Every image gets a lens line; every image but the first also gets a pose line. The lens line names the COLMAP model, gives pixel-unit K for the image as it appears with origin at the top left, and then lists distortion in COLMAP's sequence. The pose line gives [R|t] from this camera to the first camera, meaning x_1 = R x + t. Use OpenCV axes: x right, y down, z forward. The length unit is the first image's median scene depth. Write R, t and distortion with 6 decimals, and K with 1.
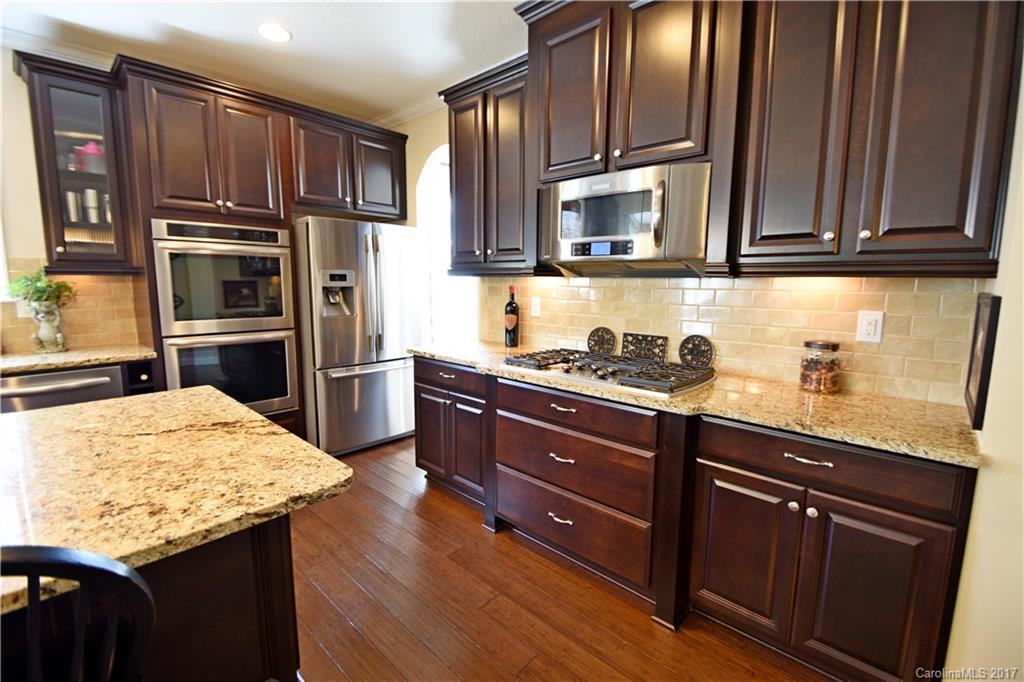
lens RADIAL K [[452.8, 0, 516.4], [0, 452.8, 339.4], [0, 0, 1]] dist [0.024087, -0.021042]
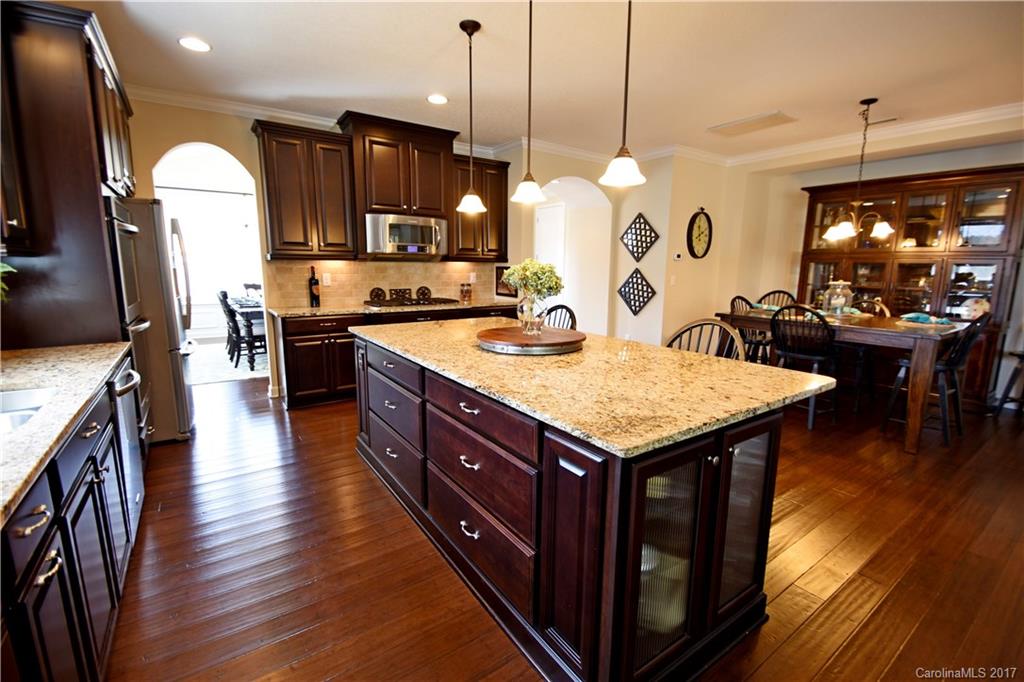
lens RADIAL K [[452.8, 0, 516.4], [0, 452.8, 339.4], [0, 0, 1]] dist [0.024087, -0.021042]
pose [[0.209688, -0.167014, 0.963399, -2.114149], [0.122940, 0.981988, 0.143478, -0.021380], [-0.970009, 0.088354, 0.226444, 0.034314]]
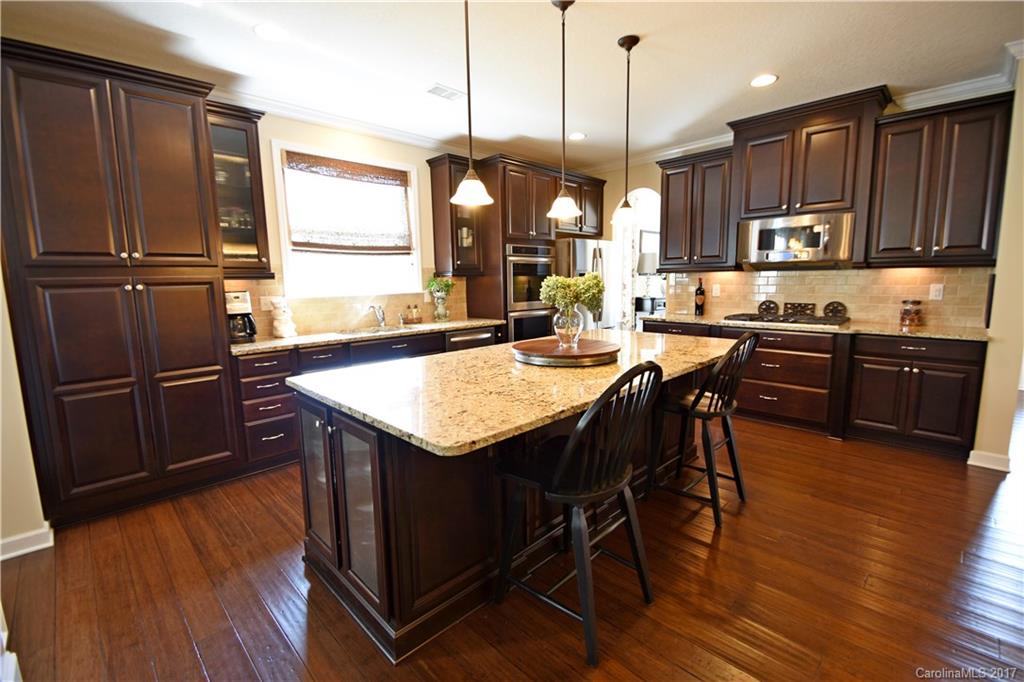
lens RADIAL K [[452.8, 0, 516.4], [0, 452.8, 339.4], [0, 0, 1]] dist [0.024087, -0.021042]
pose [[0.998894, -0.016531, -0.044012, -0.935885], [0.016735, 0.999851, 0.004257, 0.132751], [0.043935, -0.004989, 0.999022, -1.027602]]
